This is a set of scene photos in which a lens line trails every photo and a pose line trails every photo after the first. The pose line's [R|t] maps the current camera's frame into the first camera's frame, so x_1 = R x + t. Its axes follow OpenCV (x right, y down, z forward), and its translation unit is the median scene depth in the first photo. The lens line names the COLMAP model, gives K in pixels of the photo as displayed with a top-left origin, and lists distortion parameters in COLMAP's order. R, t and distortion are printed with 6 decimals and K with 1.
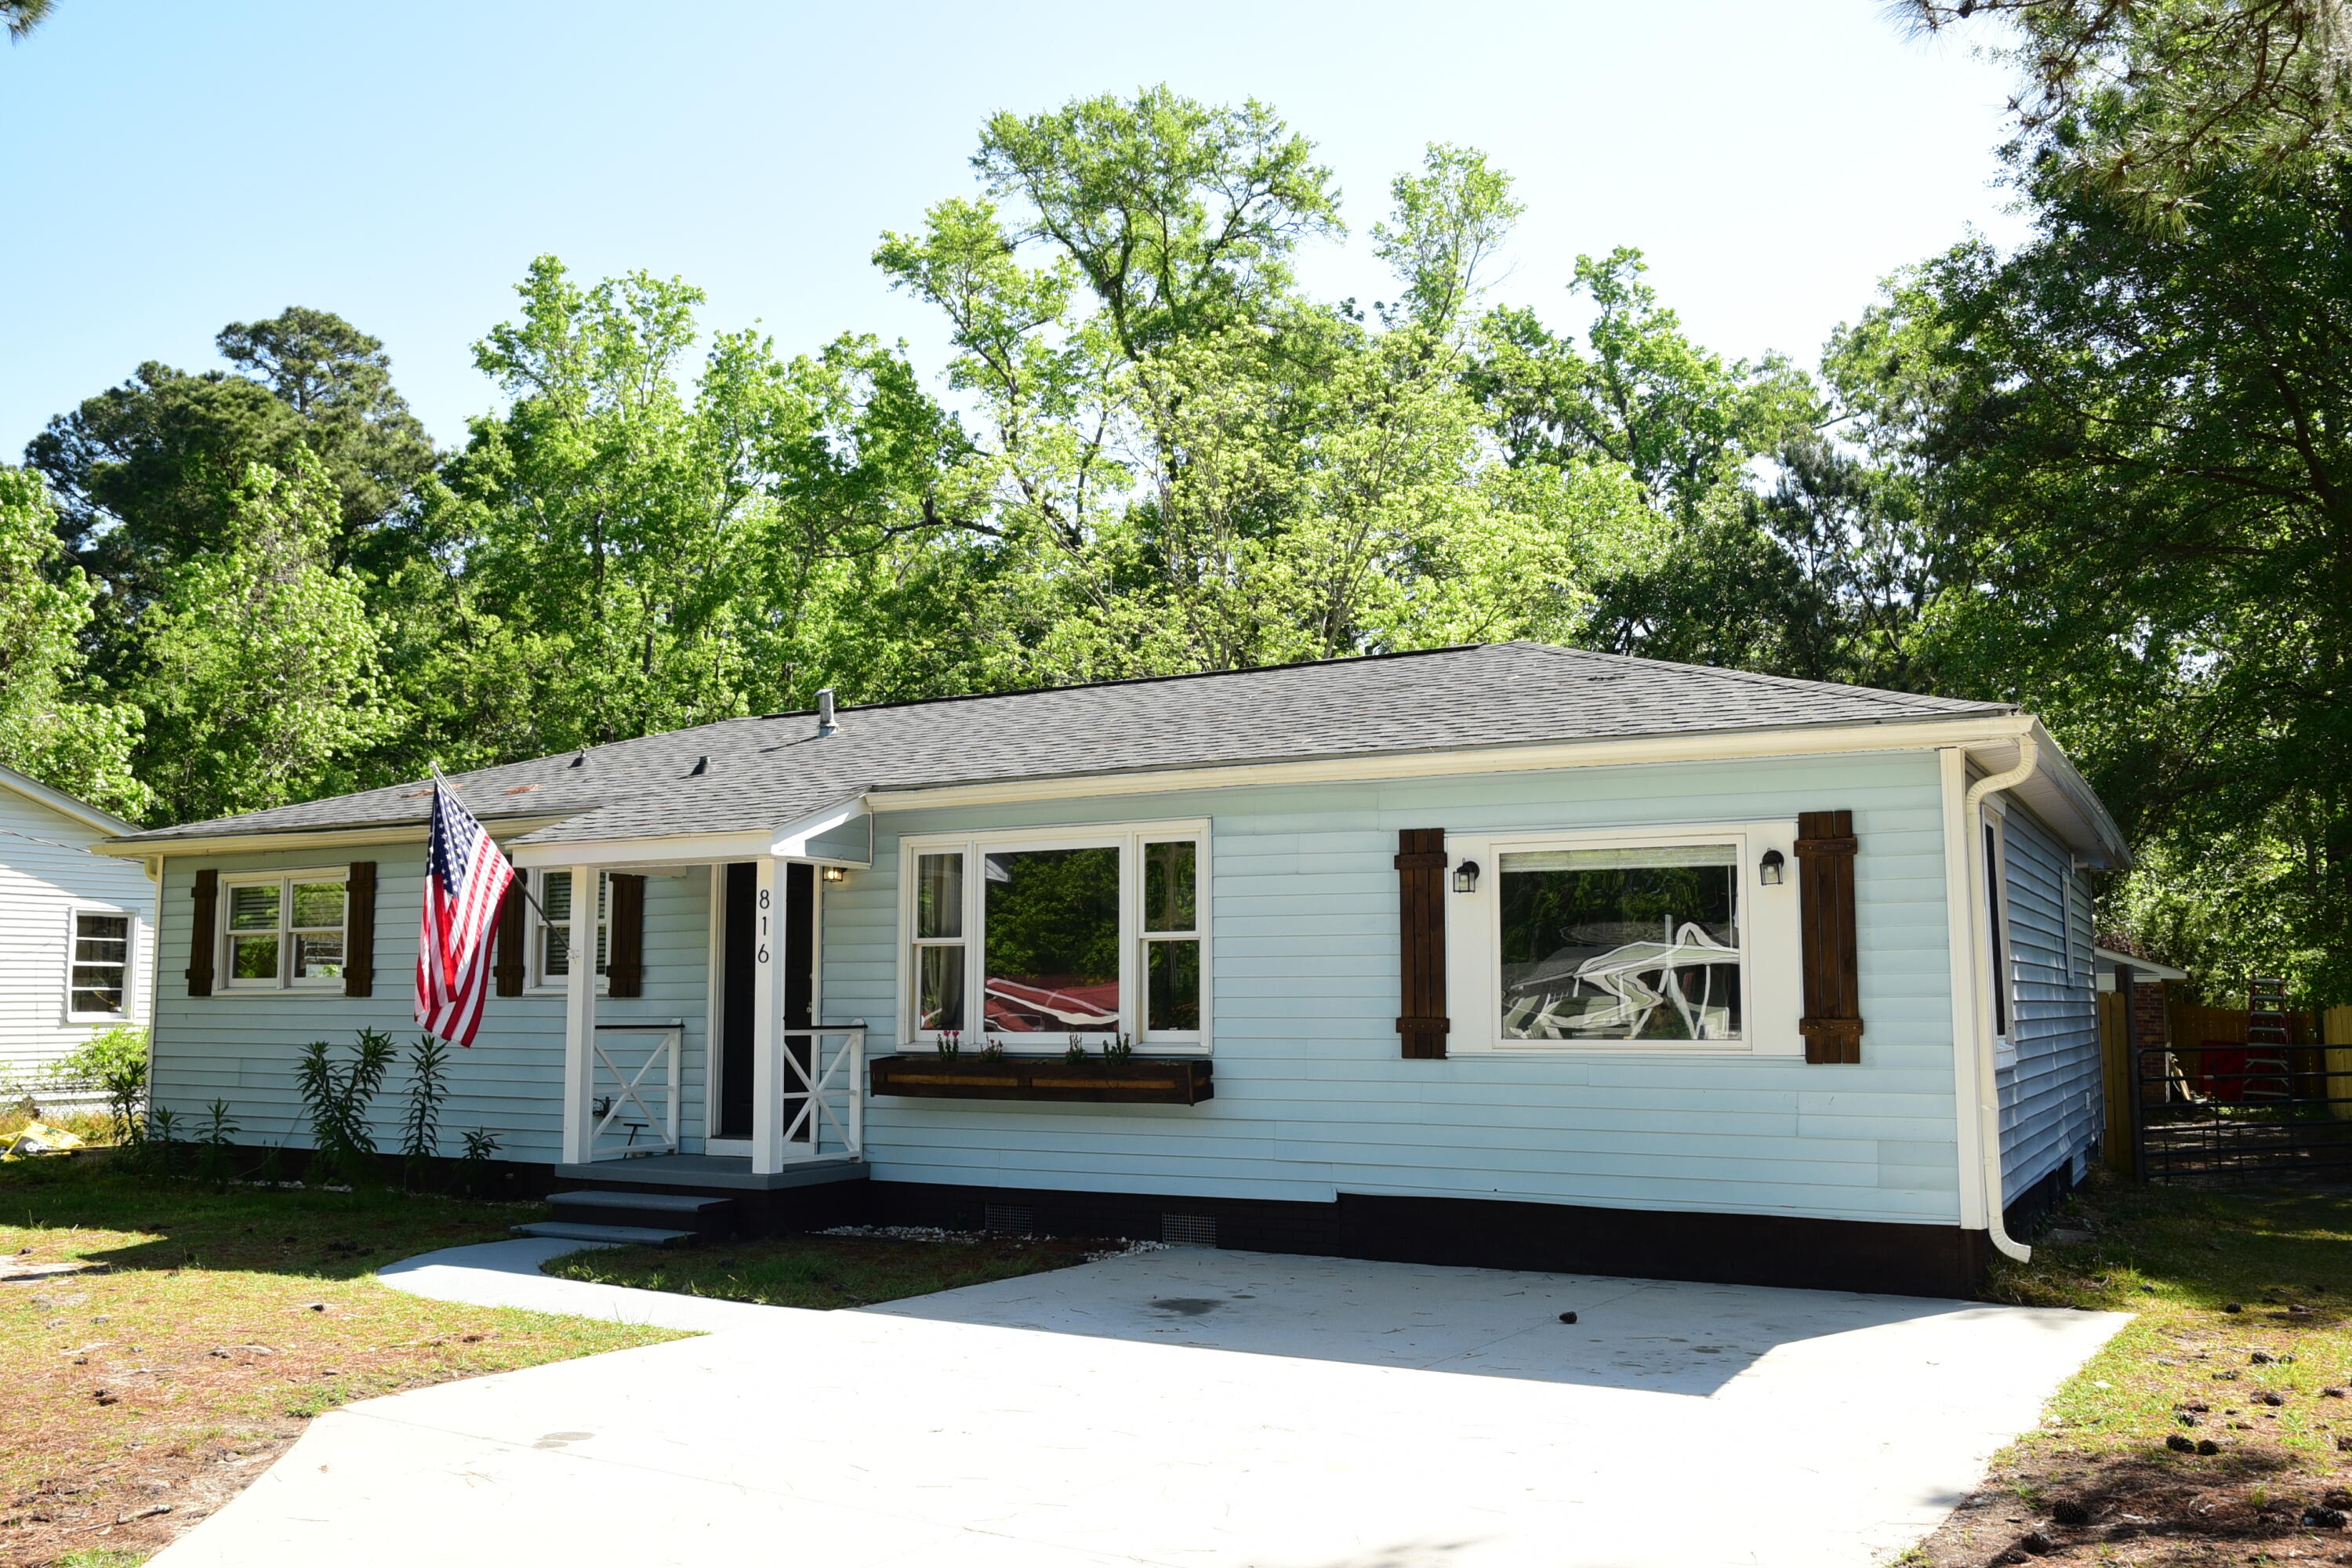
lens RADIAL K [[2025.5, 0, 1176.0], [0, 2025.5, 784.0], [0, 0, 1]] dist [-0.103393, 0.181323]
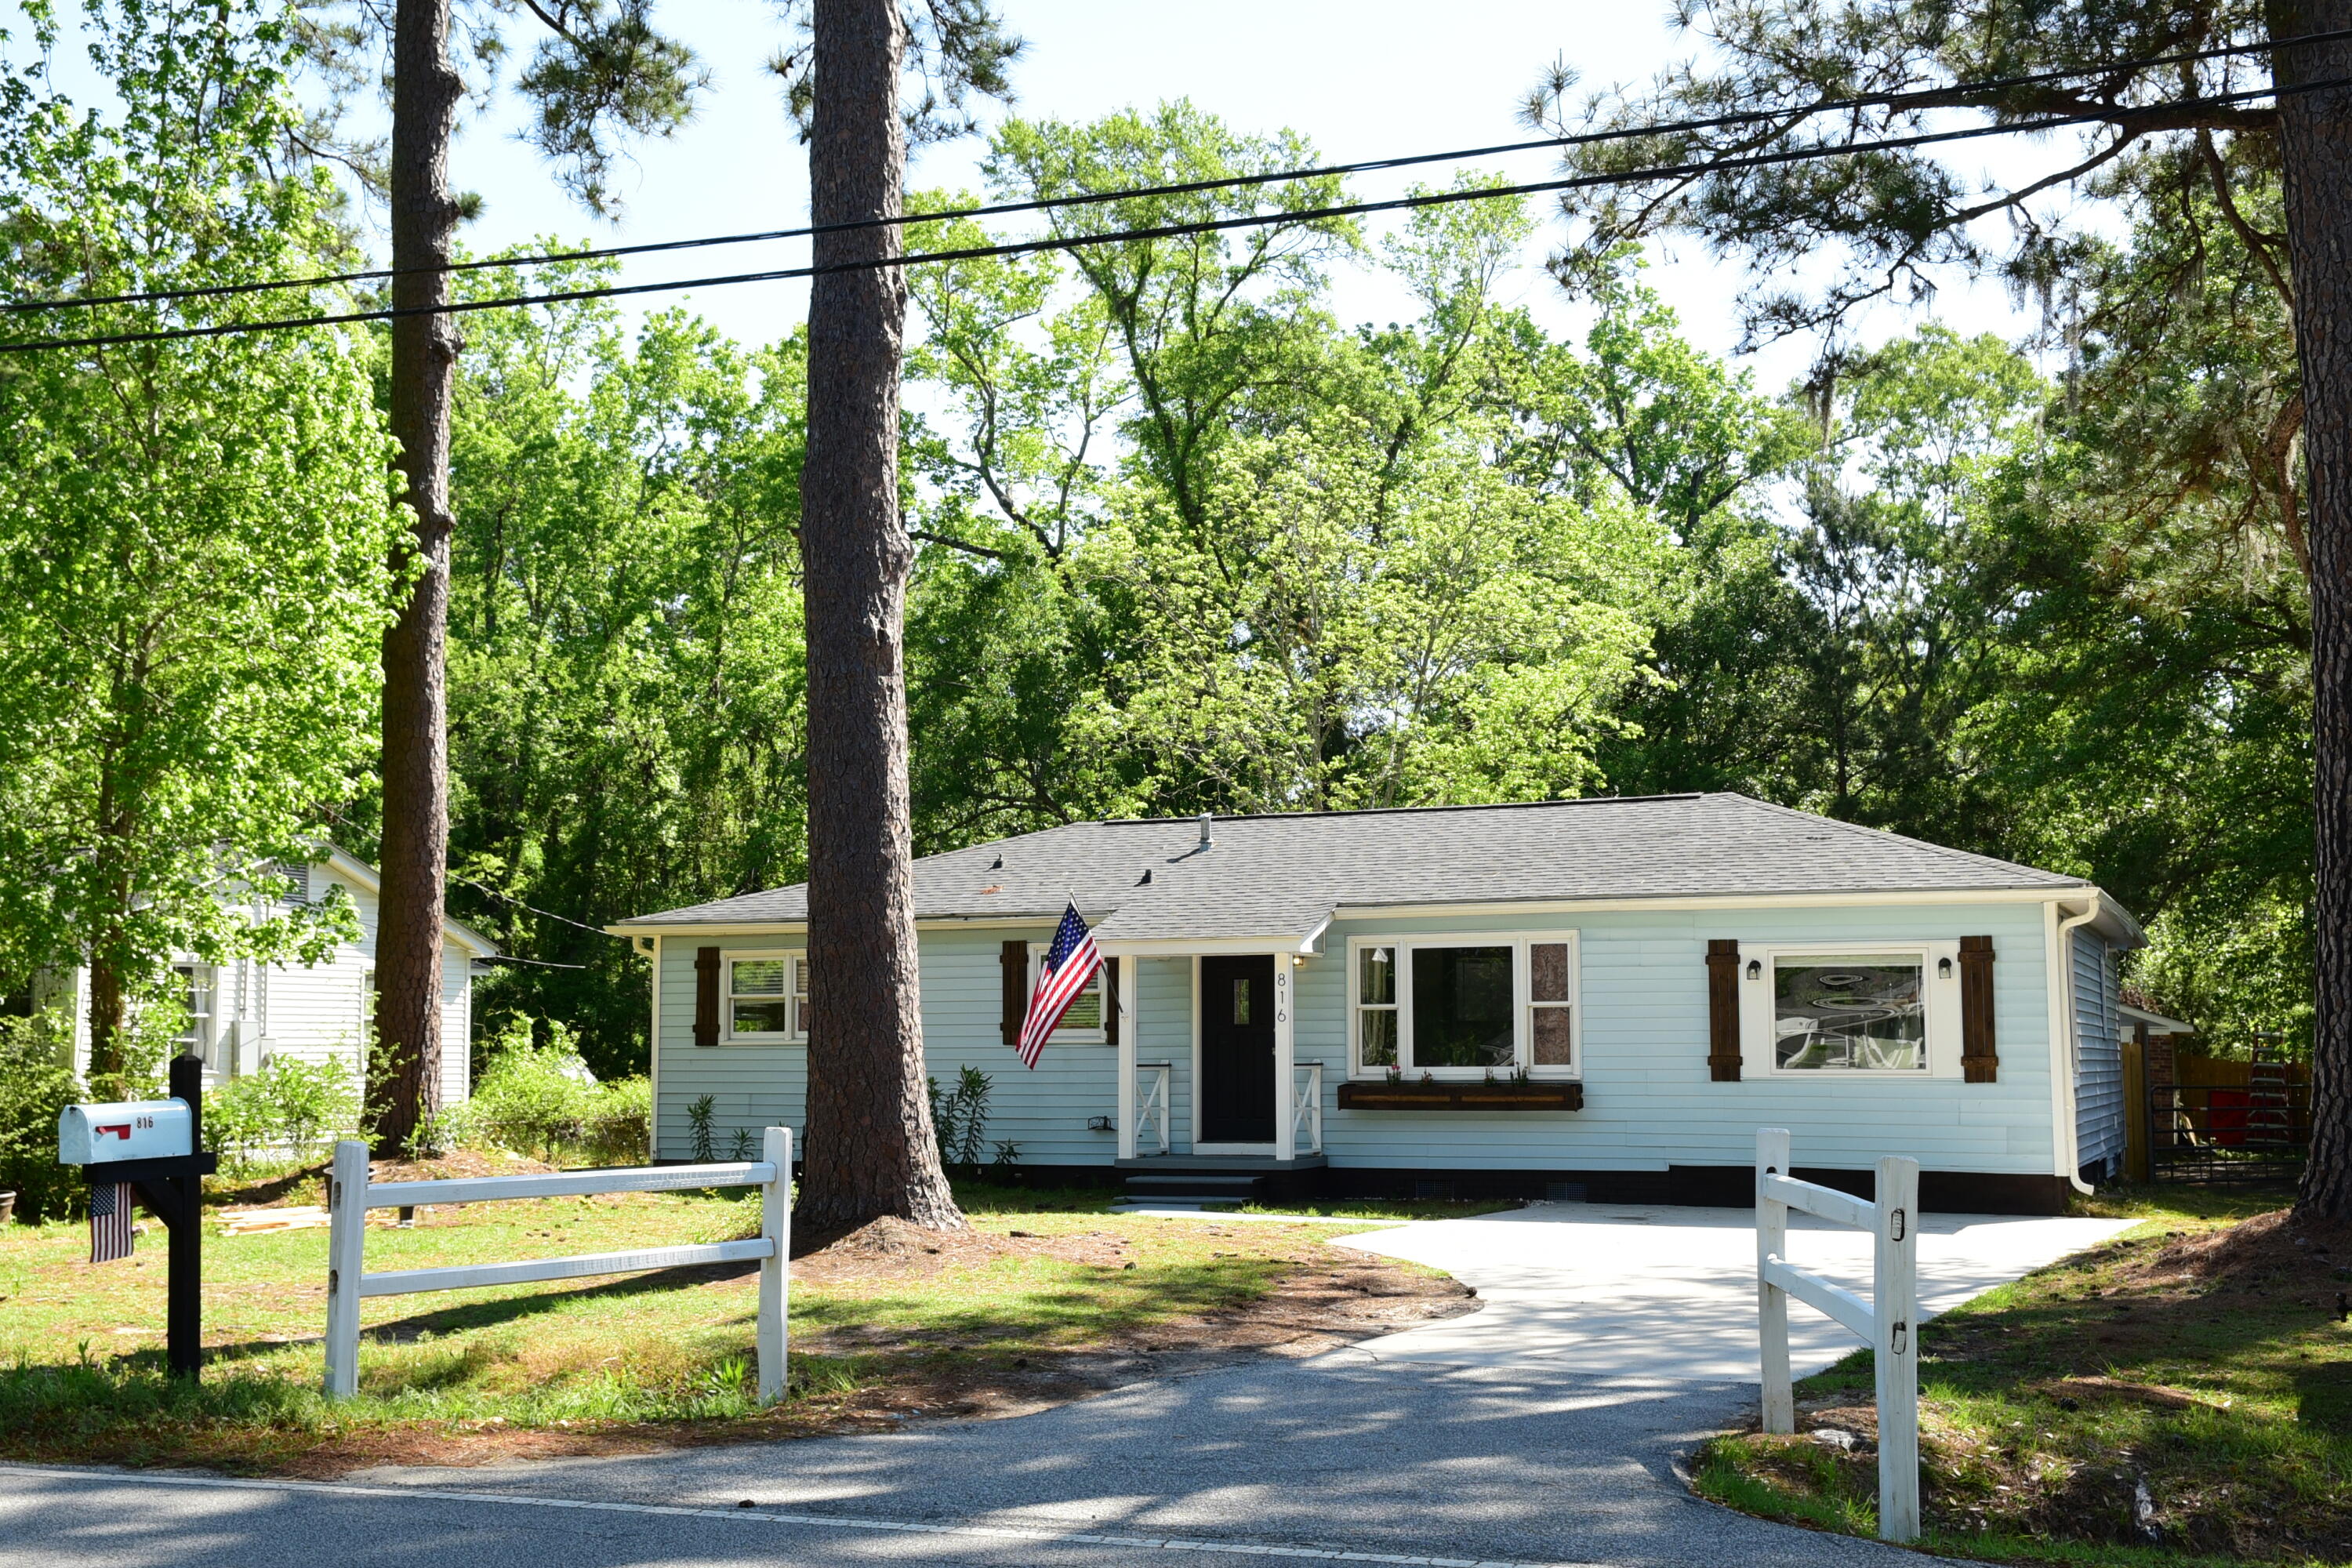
lens RADIAL K [[2746.1, 0, 1176.0], [0, 2746.1, 784.0], [0, 0, 1]] dist [0.002617, 0.050165]
pose [[0.993995, 0.010385, 0.108929, -0.487349], [-0.011342, 0.999902, 0.008166, -0.101348], [-0.108833, -0.009353, 0.994016, -0.998975]]
